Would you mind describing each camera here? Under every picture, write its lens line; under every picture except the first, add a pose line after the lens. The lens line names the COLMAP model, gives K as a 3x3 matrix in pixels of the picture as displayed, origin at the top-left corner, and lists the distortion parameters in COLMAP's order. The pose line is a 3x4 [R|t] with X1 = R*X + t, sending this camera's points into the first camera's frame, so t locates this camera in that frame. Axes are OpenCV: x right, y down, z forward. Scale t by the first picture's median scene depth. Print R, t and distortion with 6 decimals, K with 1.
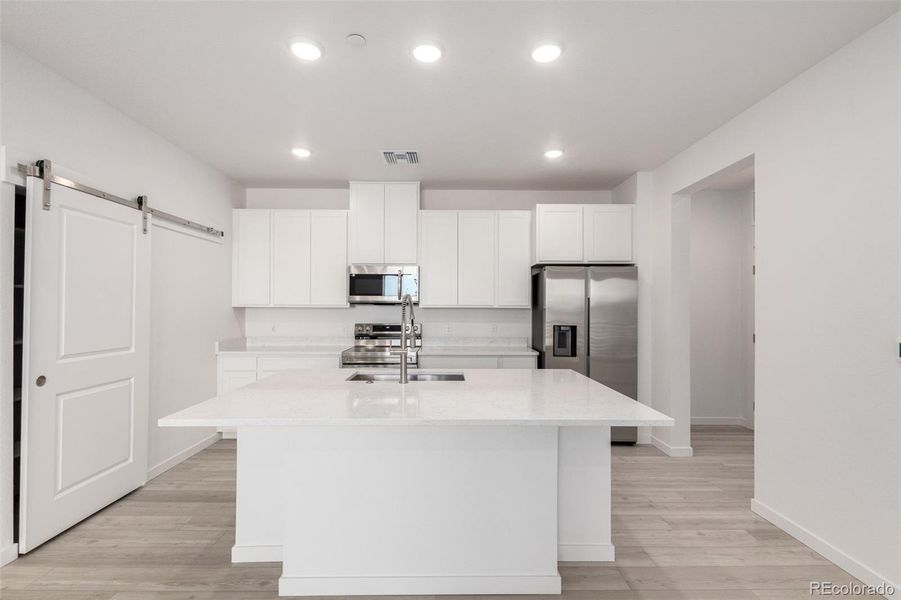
lens RADIAL K [[411.7, 0, 450.6], [0, 411.7, 304.2], [0, 0, 1]] dist [0.002818, 0.000283]
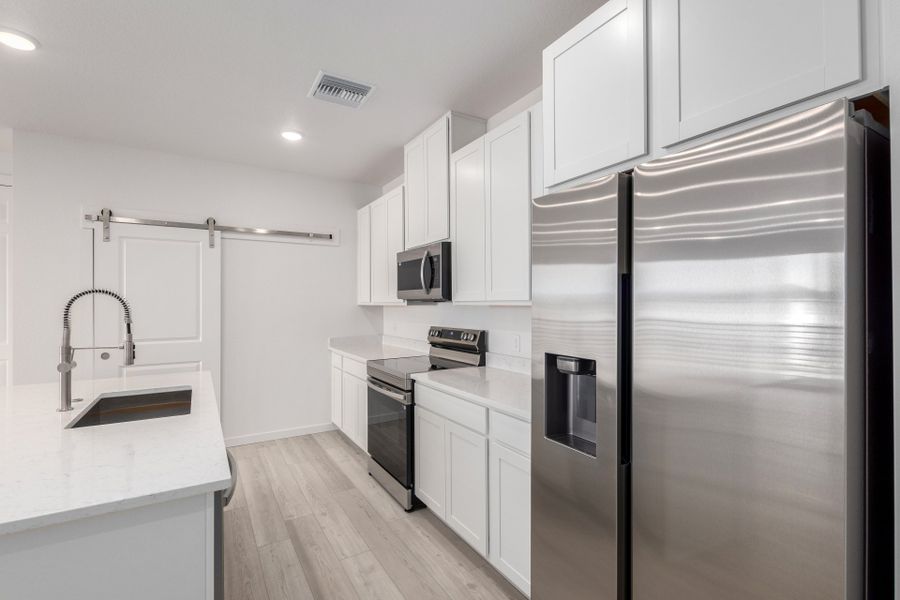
lens RADIAL K [[414.6, 0, 452.7], [0, 414.6, 300.5], [0, 0, 1]] dist [0.001933, 0.000355]
pose [[0.508040, -0.011823, -0.861252, 0.566124], [0.011760, 0.999908, -0.006790, 0.005418], [0.861253, -0.006679, 0.508132, 0.779941]]
